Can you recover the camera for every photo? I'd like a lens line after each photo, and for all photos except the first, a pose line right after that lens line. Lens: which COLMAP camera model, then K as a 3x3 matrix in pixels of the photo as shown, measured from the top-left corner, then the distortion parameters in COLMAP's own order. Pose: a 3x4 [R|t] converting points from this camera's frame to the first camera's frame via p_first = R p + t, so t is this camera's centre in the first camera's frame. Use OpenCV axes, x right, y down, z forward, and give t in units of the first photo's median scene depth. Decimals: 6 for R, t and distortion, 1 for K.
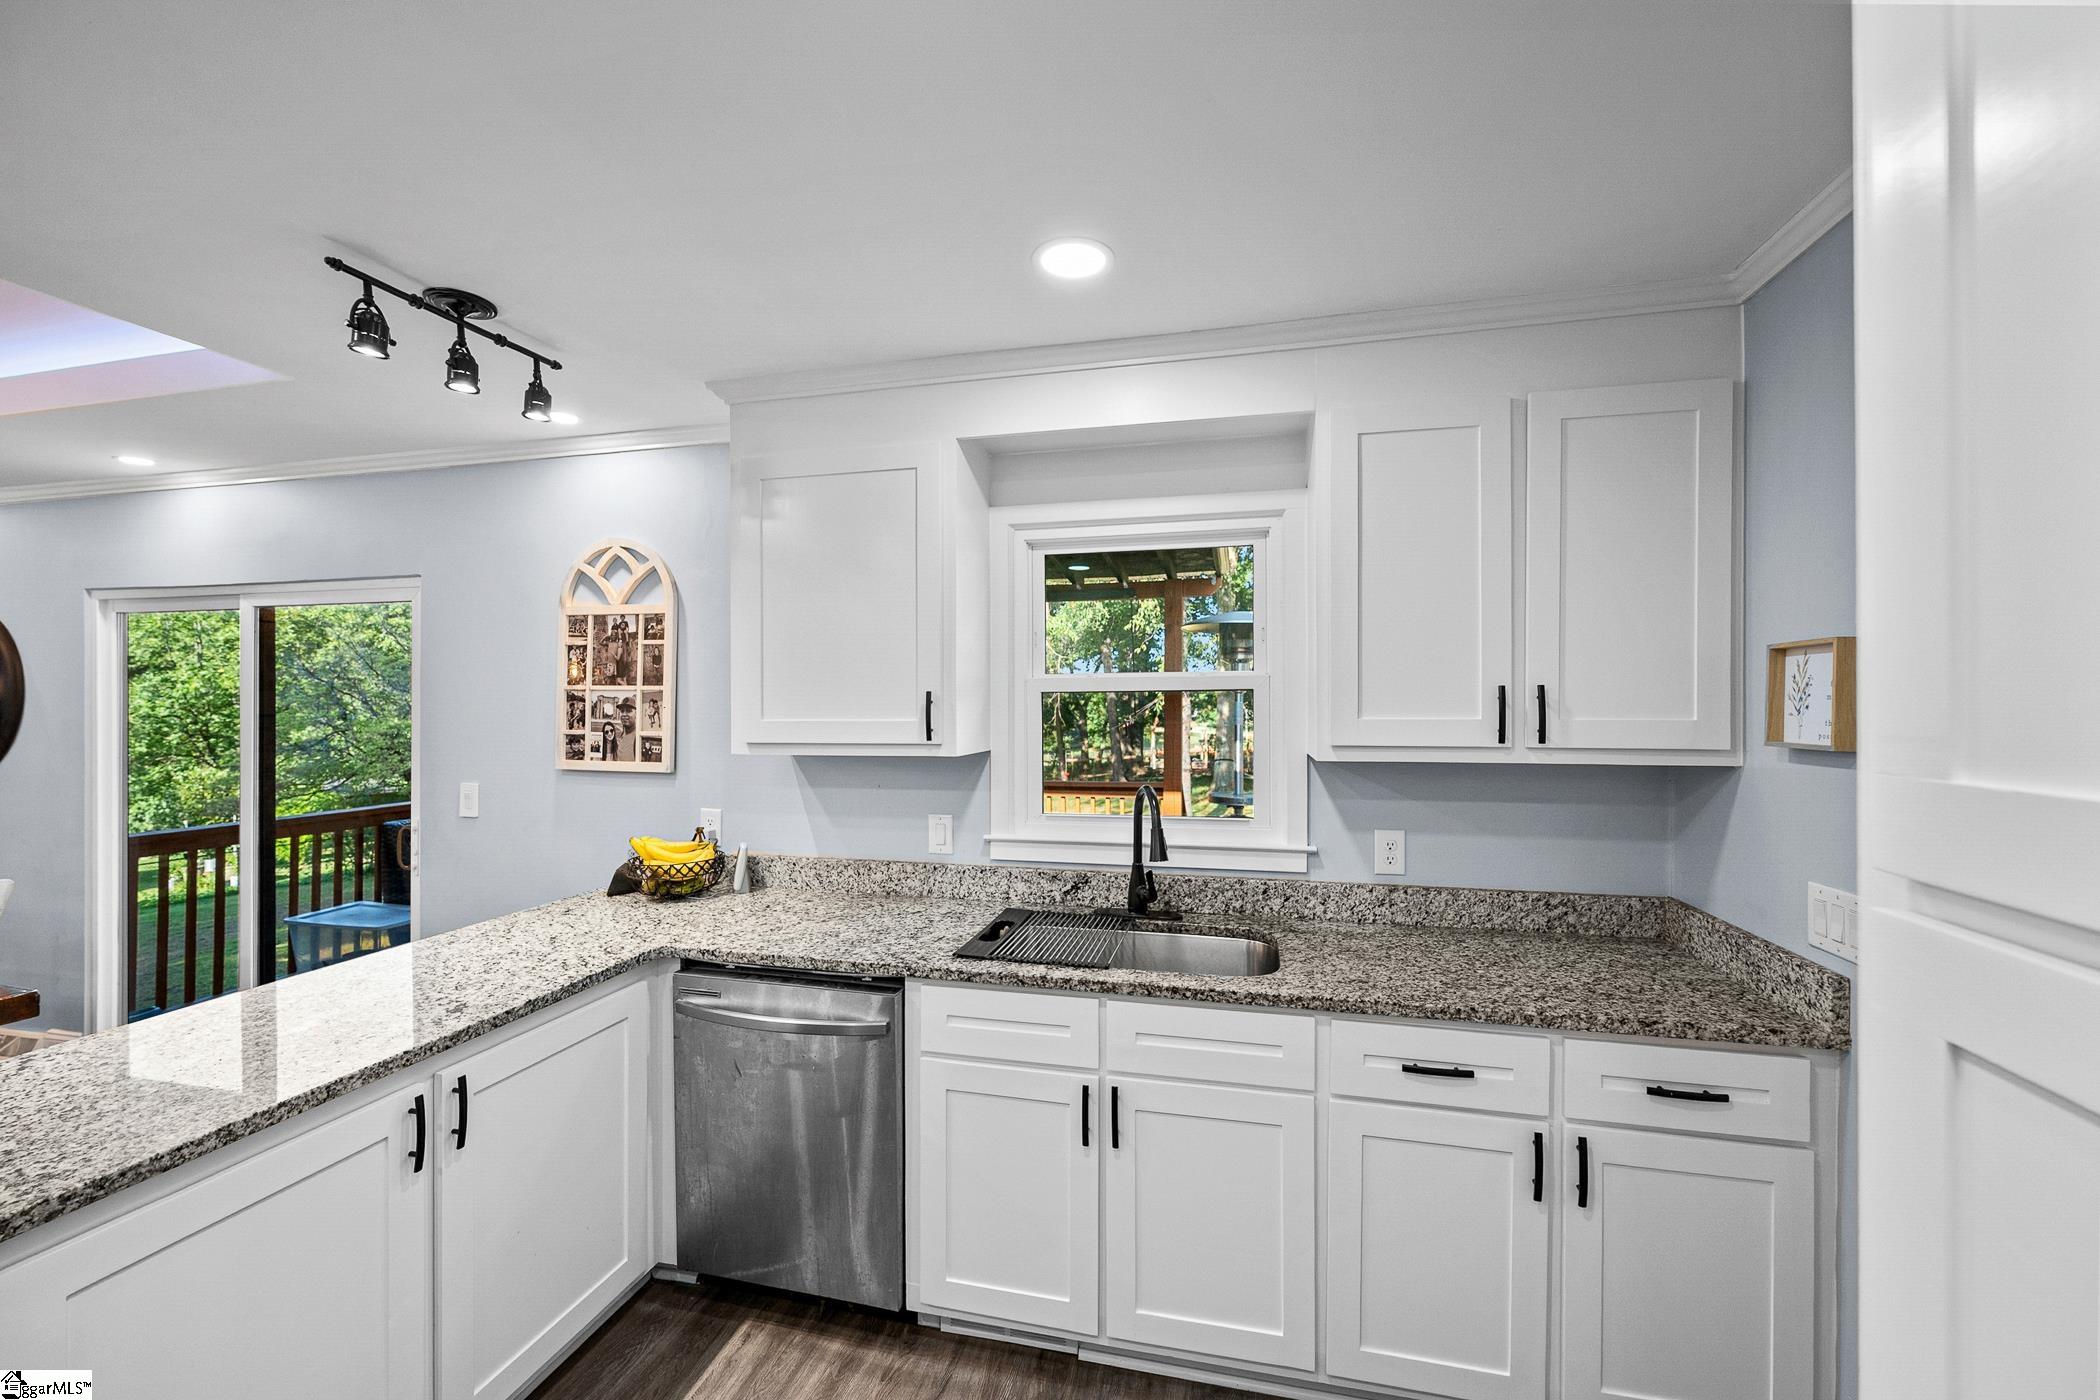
lens RADIAL K [[833.9, 0, 1052.8], [0, 833.9, 685.6], [0, 0, 1]] dist [-0.002914, 0.000128]
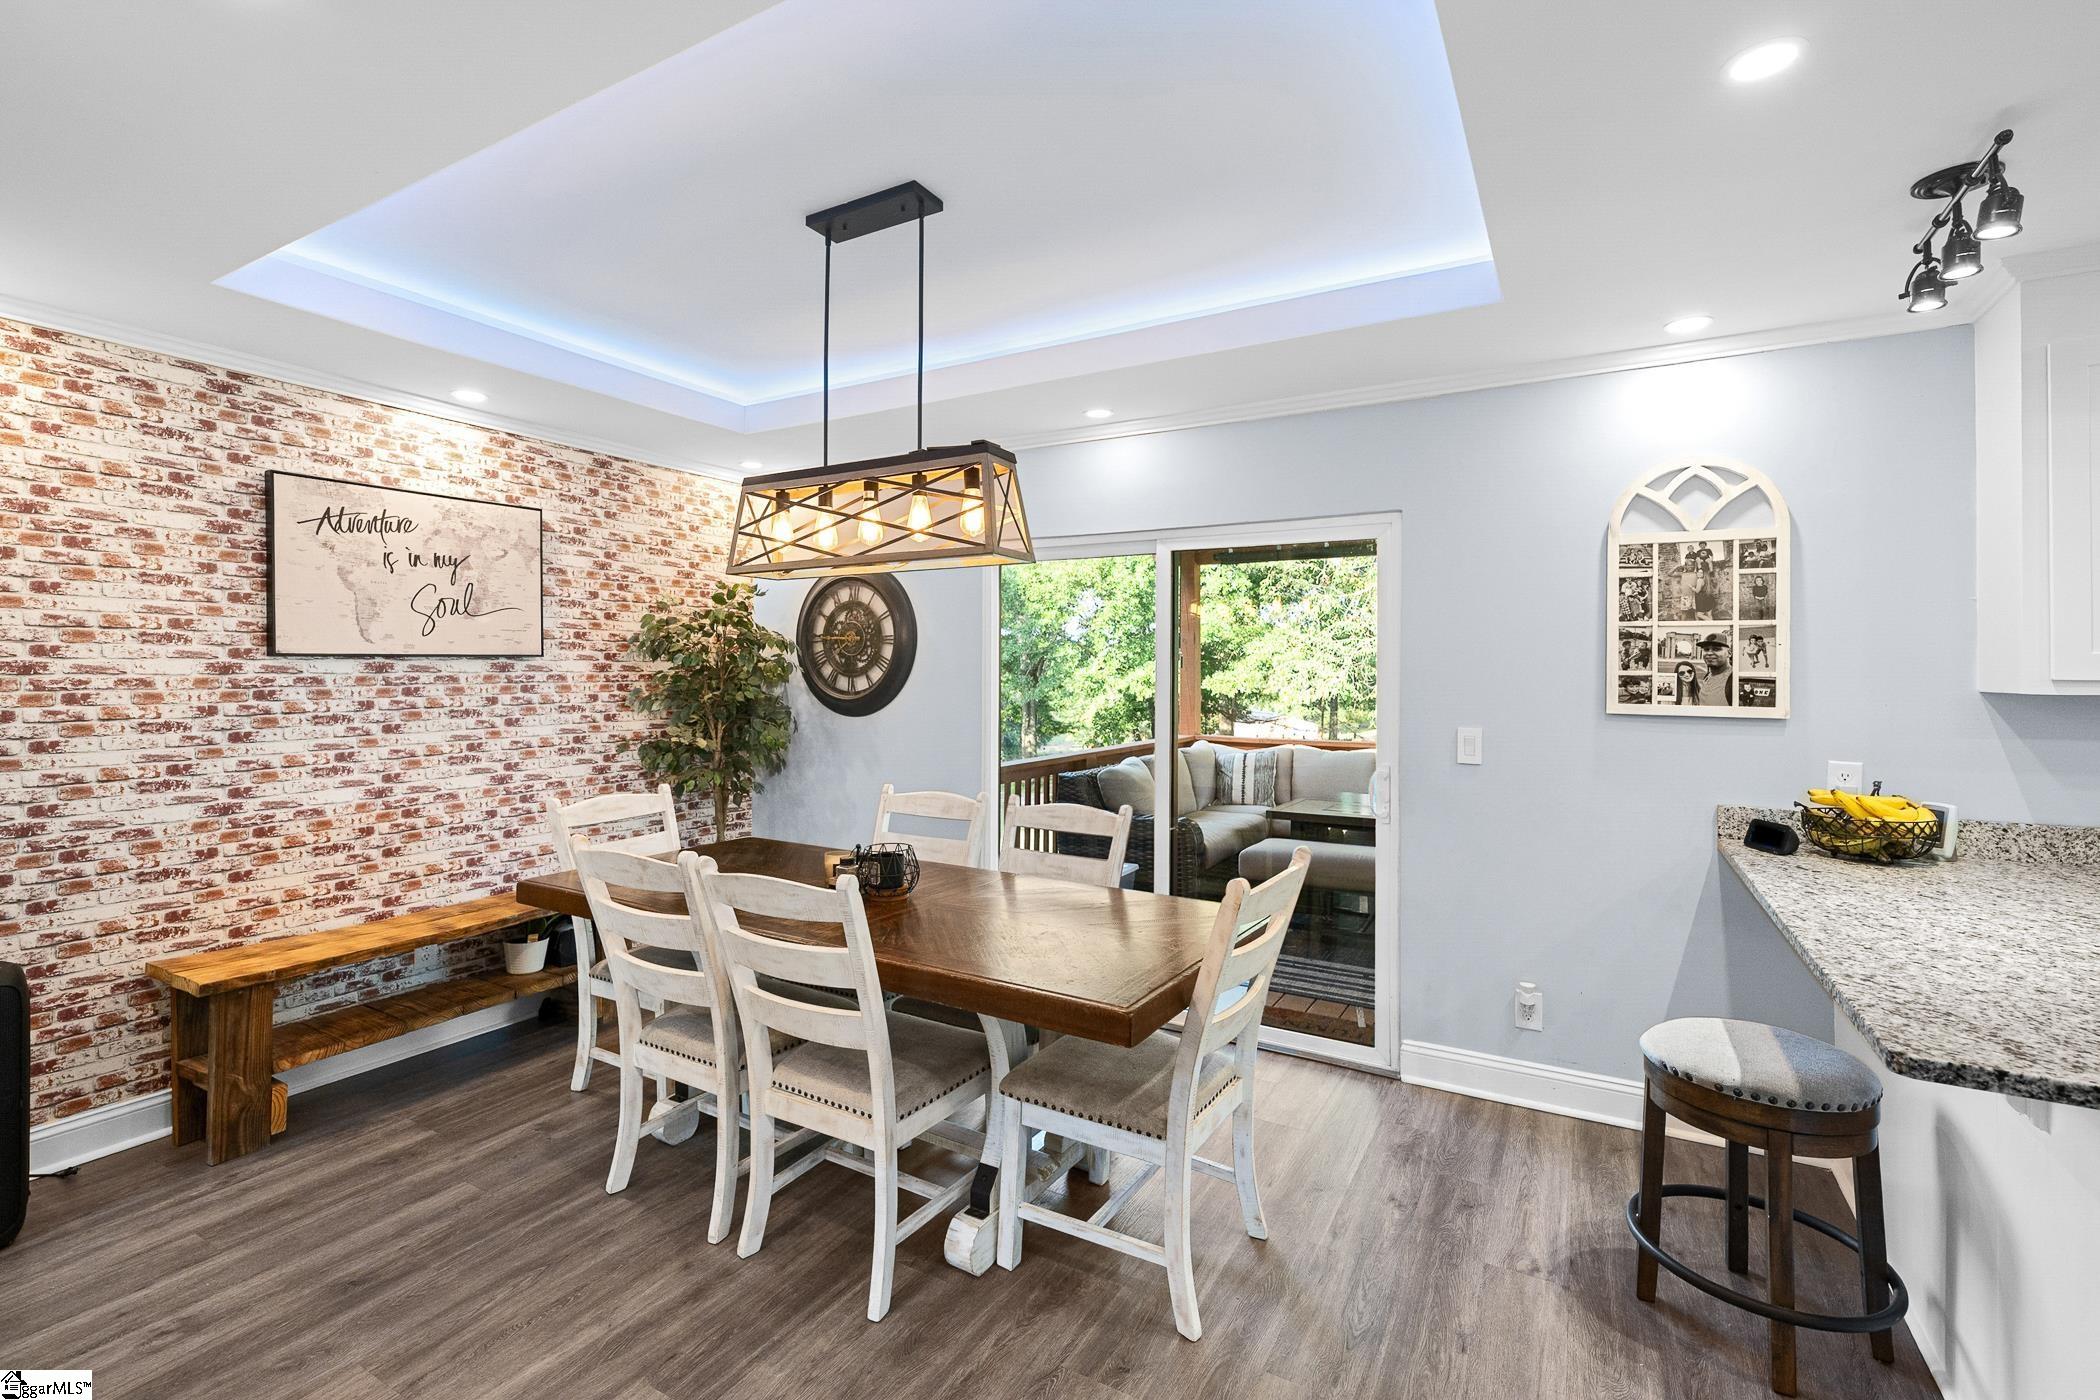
lens RADIAL K [[912.2, 0, 1064.3], [0, 912.2, 648.2], [0, 0, 1]] dist [-0.009136, -0.000600]
pose [[0.959785, -0.000170, -0.280735, -0.903336], [-0.001701, 0.999978, -0.006422, 0.036697], [0.280730, 0.006641, 0.959764, -0.125026]]
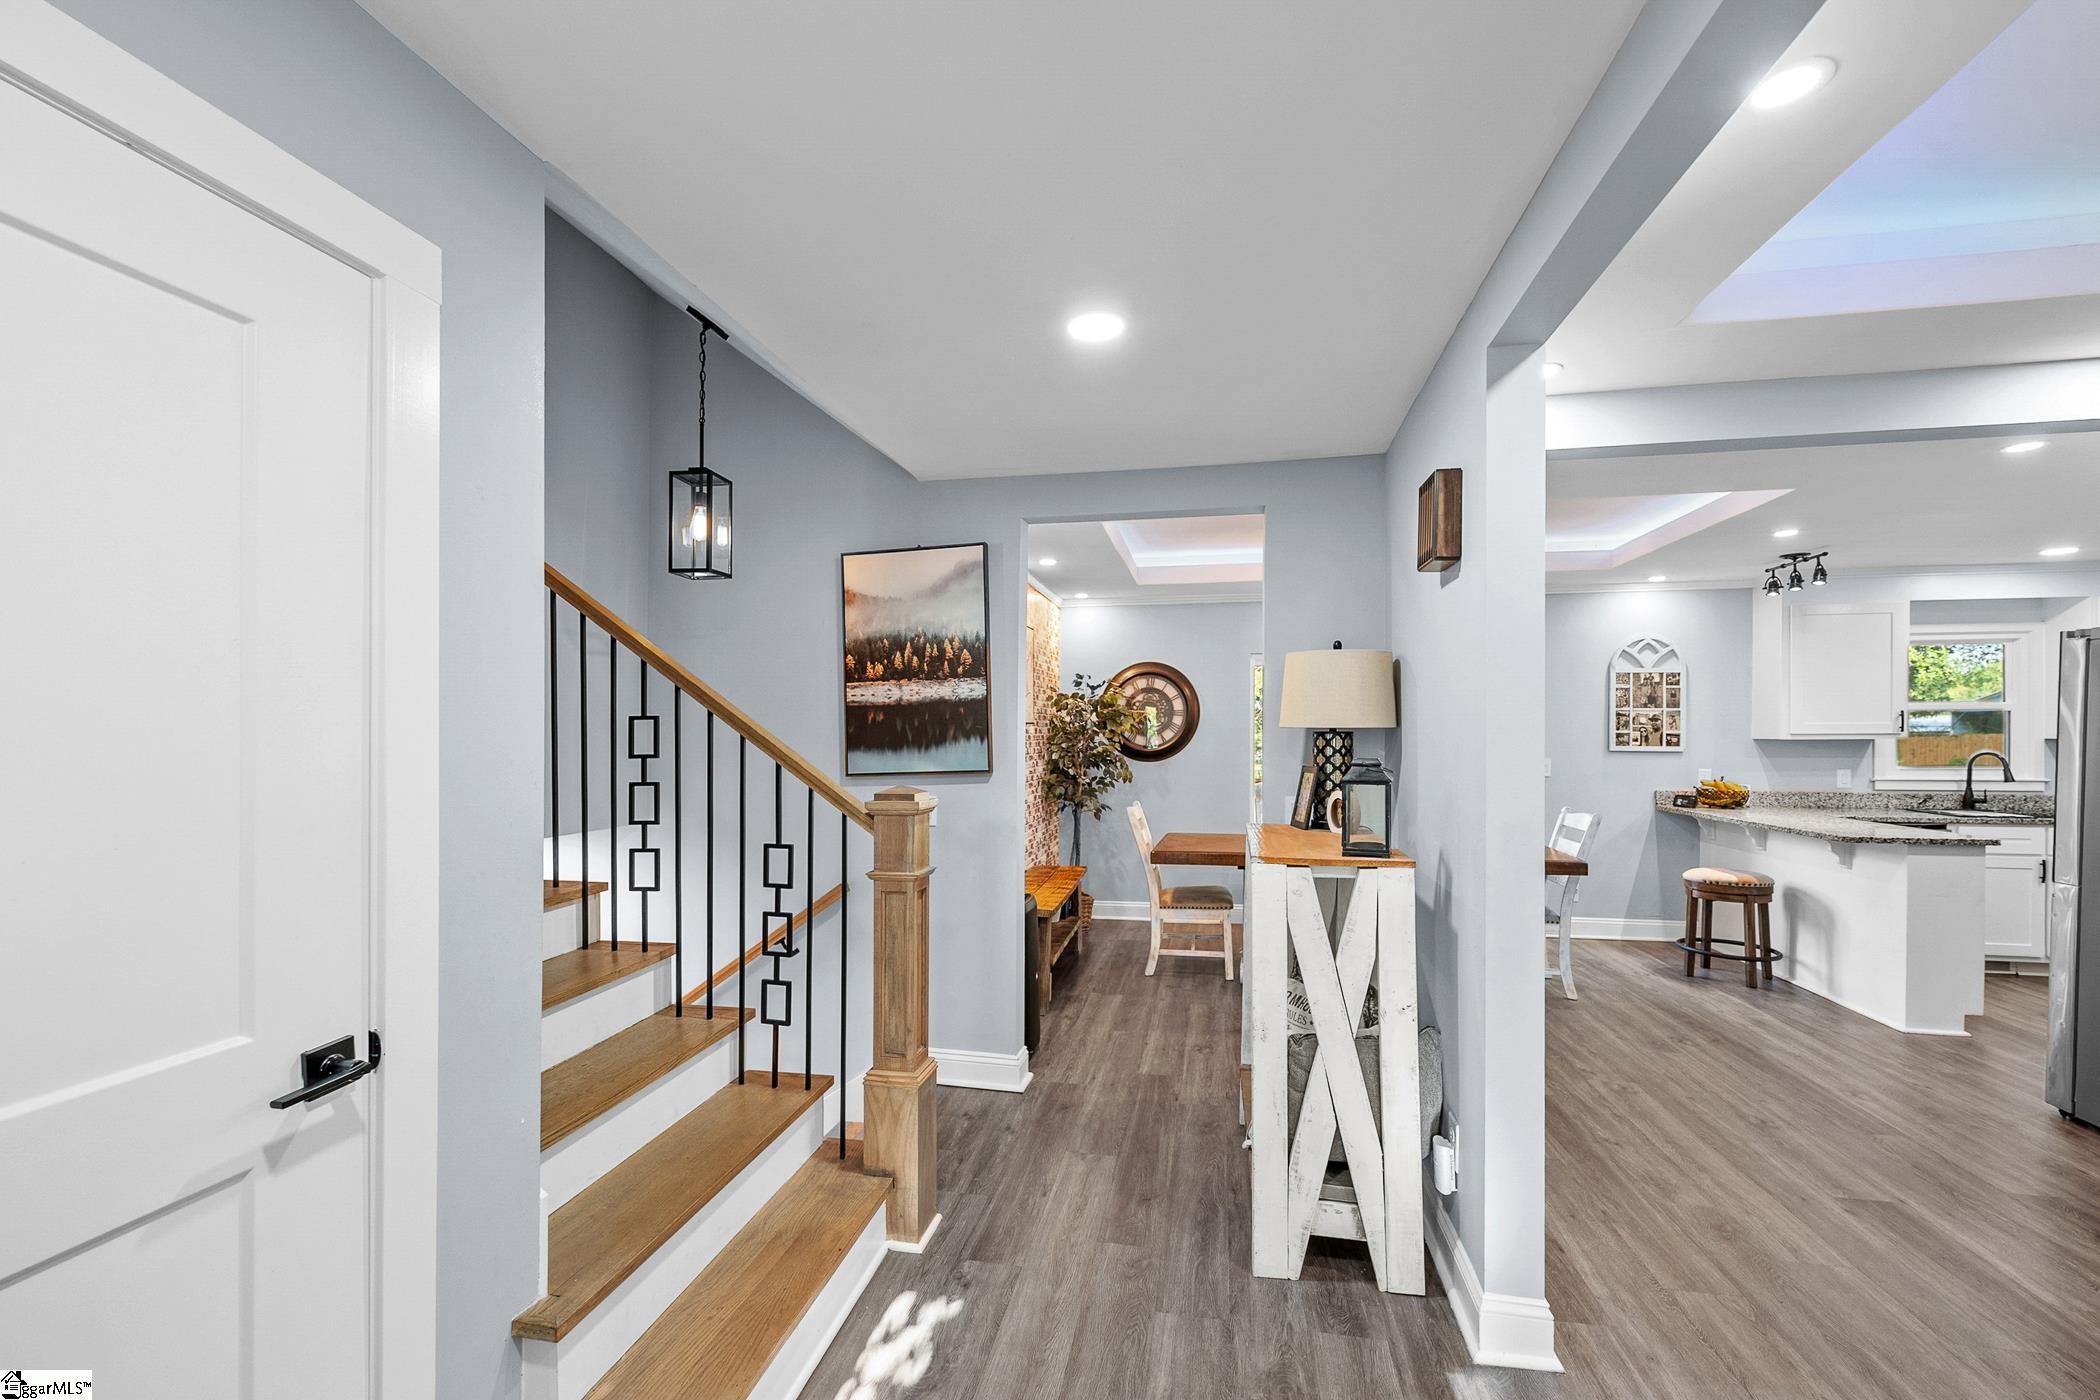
lens RADIAL K [[879.4, 0, 1049.6], [0, 879.4, 721.6], [0, 0, 1]] dist [-0.000946, -0.000164]
pose [[0.998836, 0.004836, 0.047986, -2.057533], [-0.004767, 0.999987, -0.001538, 0.041955], [-0.047993, 0.001307, 0.998847, -1.031630]]
